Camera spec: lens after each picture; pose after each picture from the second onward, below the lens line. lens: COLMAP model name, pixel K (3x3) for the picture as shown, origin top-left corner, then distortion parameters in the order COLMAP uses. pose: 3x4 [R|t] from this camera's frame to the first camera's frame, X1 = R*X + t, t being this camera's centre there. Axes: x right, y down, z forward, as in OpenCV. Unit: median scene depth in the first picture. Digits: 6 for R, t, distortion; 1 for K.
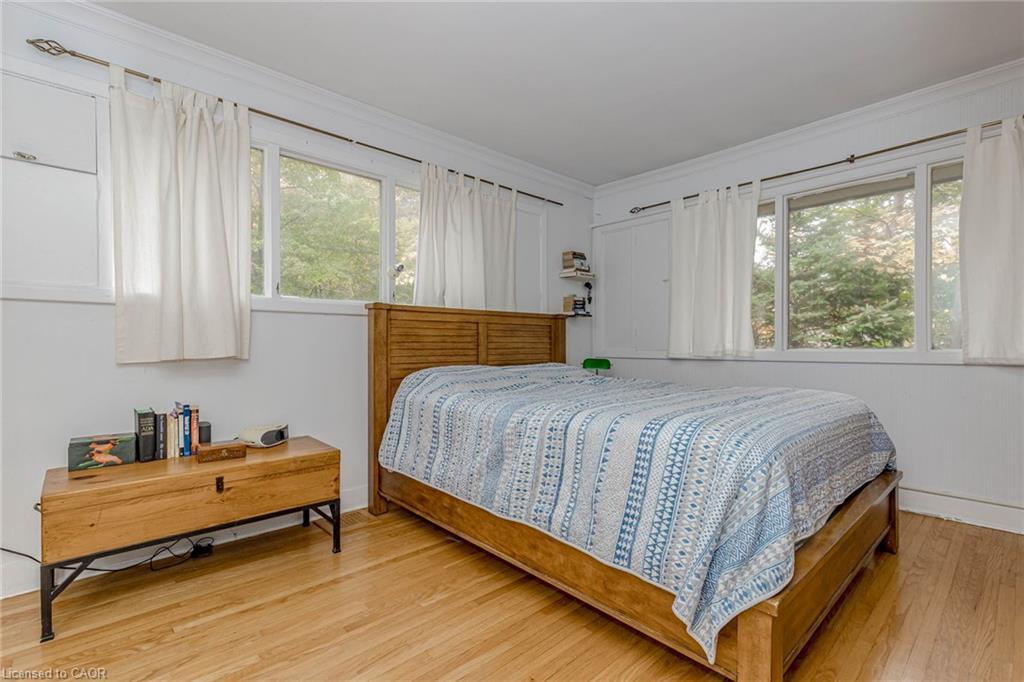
lens RADIAL K [[466.4, 0, 506.9], [0, 466.4, 347.3], [0, 0, 1]] dist [-0.001017, -0.000100]
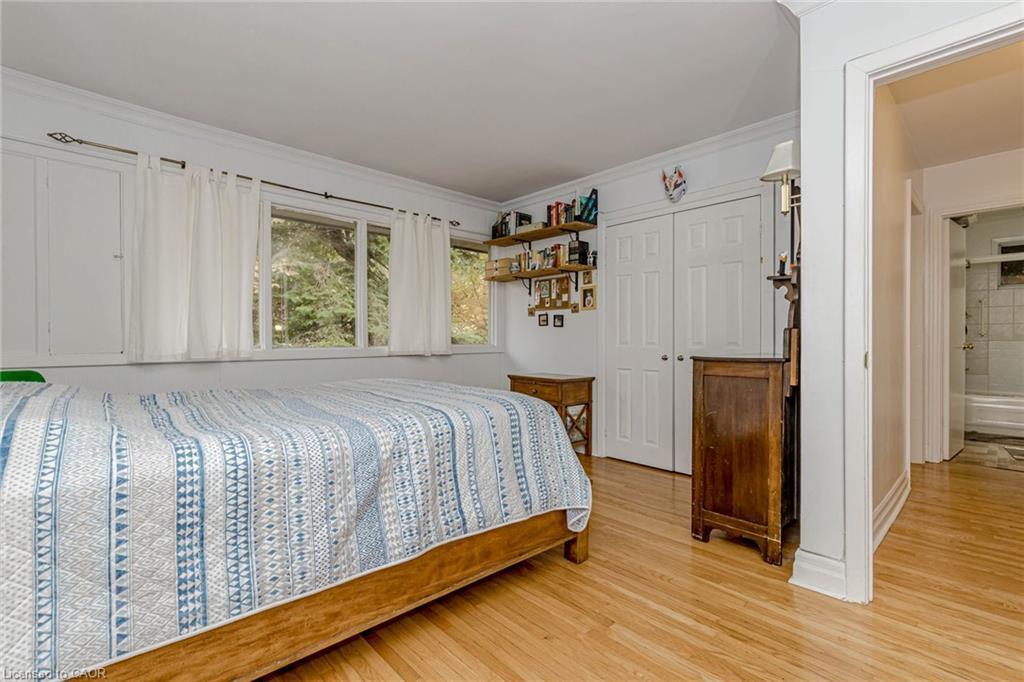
lens RADIAL K [[466.4, 0, 506.9], [0, 466.4, 347.3], [0, 0, 1]] dist [-0.001017, -0.000100]
pose [[-0.015761, -0.013400, 0.999786, -0.638094], [0.006137, 0.999890, 0.013498, -0.011639], [-0.999857, 0.006348, -0.015677, 0.652325]]
